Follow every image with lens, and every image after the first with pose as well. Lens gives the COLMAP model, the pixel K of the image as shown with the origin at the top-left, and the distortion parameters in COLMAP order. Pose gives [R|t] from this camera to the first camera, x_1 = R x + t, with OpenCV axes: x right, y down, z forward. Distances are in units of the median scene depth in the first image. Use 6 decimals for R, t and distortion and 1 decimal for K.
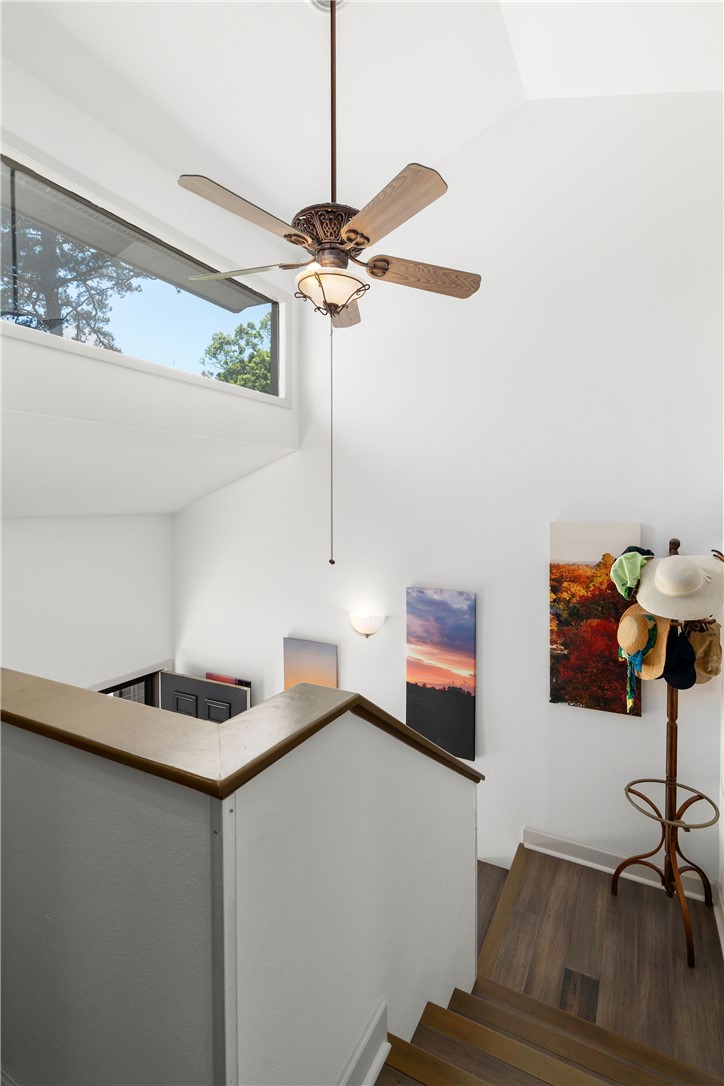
lens RADIAL K [[501.6, 0, 361.2], [0, 501.6, 510.3], [0, 0, 1]] dist [-0.002485, 0.001742]
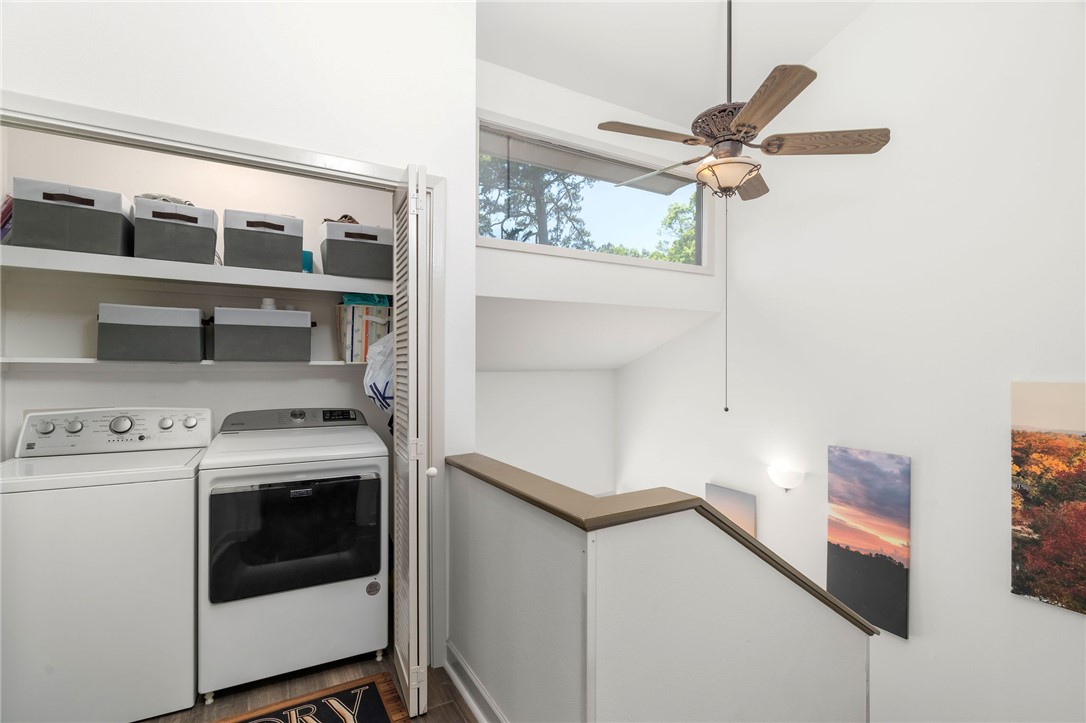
lens RADIAL K [[501.6, 0, 544.0], [0, 501.6, 363.6], [0, 0, 1]] dist [-0.002485, 0.001742]
pose [[0.851935, 0.002515, -0.523641, 0.136653], [-0.012008, 0.999819, -0.014733, 0.013956], [0.523510, 0.018840, 0.851811, -0.145703]]
